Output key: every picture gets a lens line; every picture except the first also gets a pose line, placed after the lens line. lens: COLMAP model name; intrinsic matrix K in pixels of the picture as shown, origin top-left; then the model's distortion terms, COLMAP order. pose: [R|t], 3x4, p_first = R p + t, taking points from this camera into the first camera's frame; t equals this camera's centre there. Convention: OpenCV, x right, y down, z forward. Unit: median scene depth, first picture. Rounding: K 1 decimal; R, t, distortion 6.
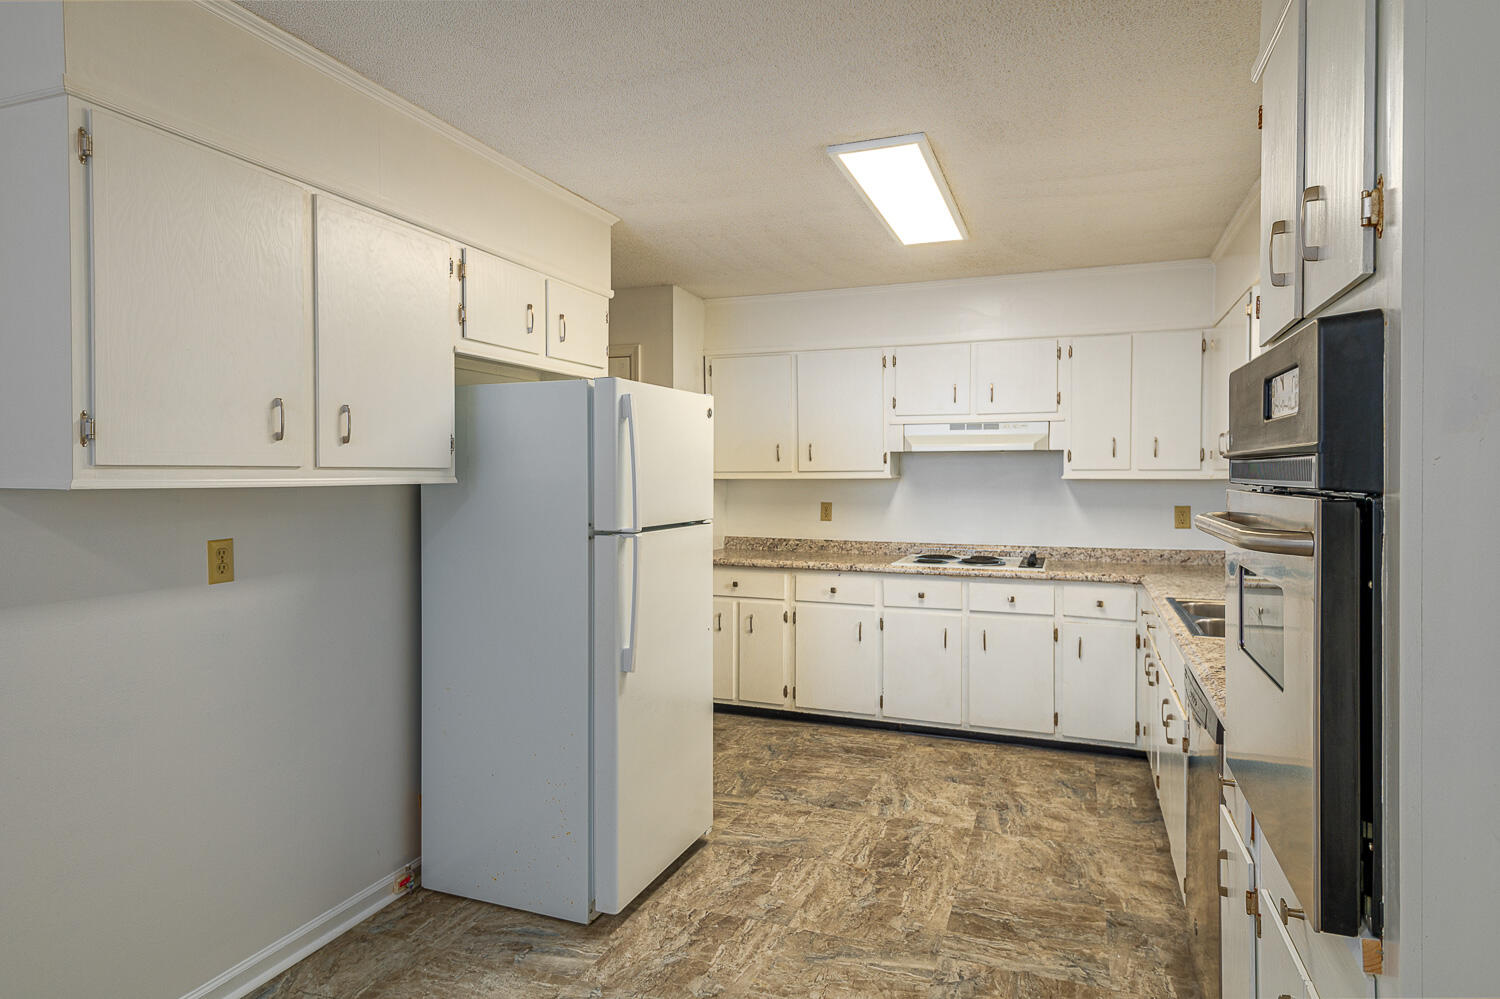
lens RADIAL K [[851.2, 0, 770.2], [0, 851.2, 481.3], [0, 0, 1]] dist [0.035040, -0.006778]
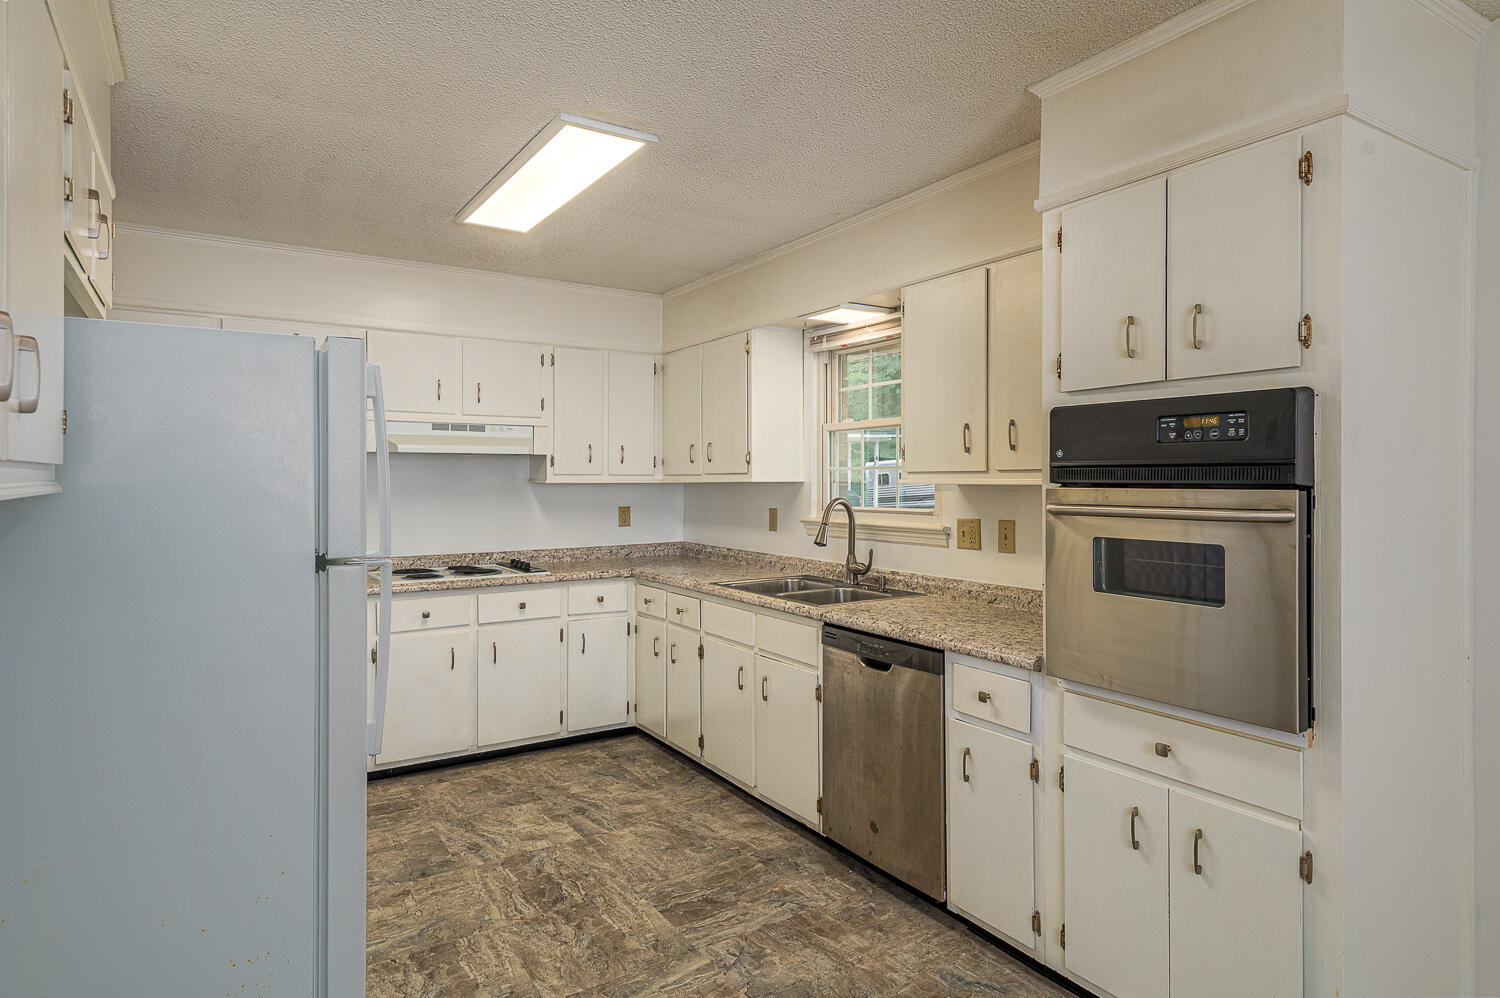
lens RADIAL K [[851.2, 0, 761.3], [0, 851.2, 476.0], [0, 0, 1]] dist [0.035040, -0.006778]
pose [[0.602257, 0.002367, 0.798299, -0.378193], [0.008926, 0.999913, -0.009699, 0.001021], [-0.798252, 0.012967, 0.602183, 0.211658]]
